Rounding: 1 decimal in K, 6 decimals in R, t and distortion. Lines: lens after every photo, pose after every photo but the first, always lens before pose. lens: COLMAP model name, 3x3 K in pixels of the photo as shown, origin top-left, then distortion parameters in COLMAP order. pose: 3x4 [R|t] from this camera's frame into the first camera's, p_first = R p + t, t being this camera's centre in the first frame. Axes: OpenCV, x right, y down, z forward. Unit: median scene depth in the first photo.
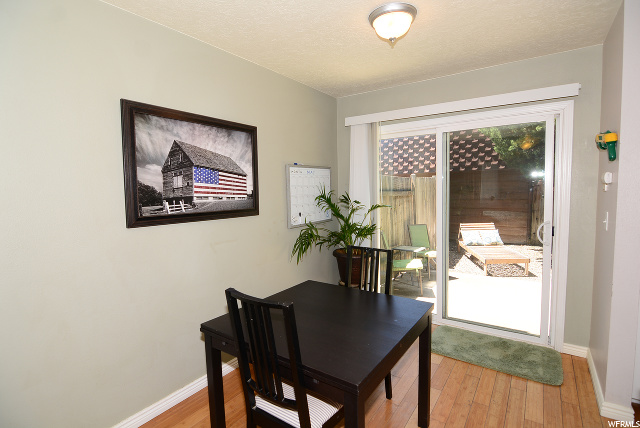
lens RADIAL K [[311.4, 0, 317.5], [0, 311.4, 214.3], [0, 0, 1]] dist [-0.012909, -0.000640]
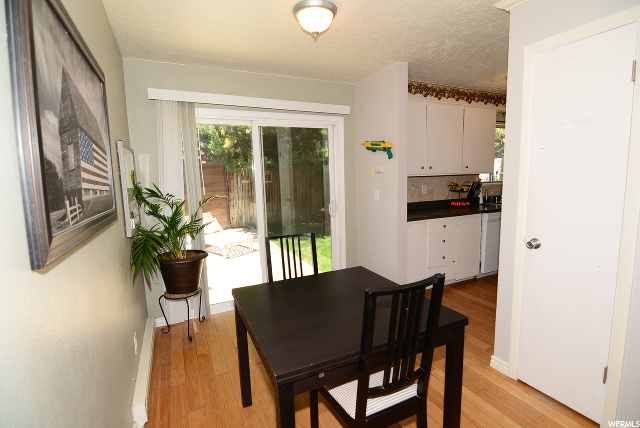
lens RADIAL K [[311.4, 0, 317.5], [0, 311.4, 214.3], [0, 0, 1]] dist [-0.012909, -0.000640]
pose [[0.487235, -0.101536, 0.867348, -0.228227], [0.091153, 0.993705, 0.065122, -0.004828], [-0.868501, 0.047332, 0.493423, 0.150497]]
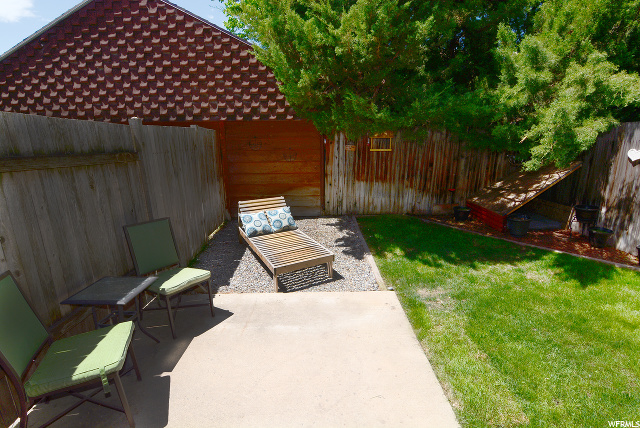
lens RADIAL K [[311.4, 0, 317.5], [0, 311.4, 214.3], [0, 0, 1]] dist [-0.012909, -0.000640]
pose [[0.813101, -0.119469, 0.569732, 0.257287], [0.038946, 0.987685, 0.151528, -0.043160], [-0.580819, -0.101019, 0.807741, 0.437800]]
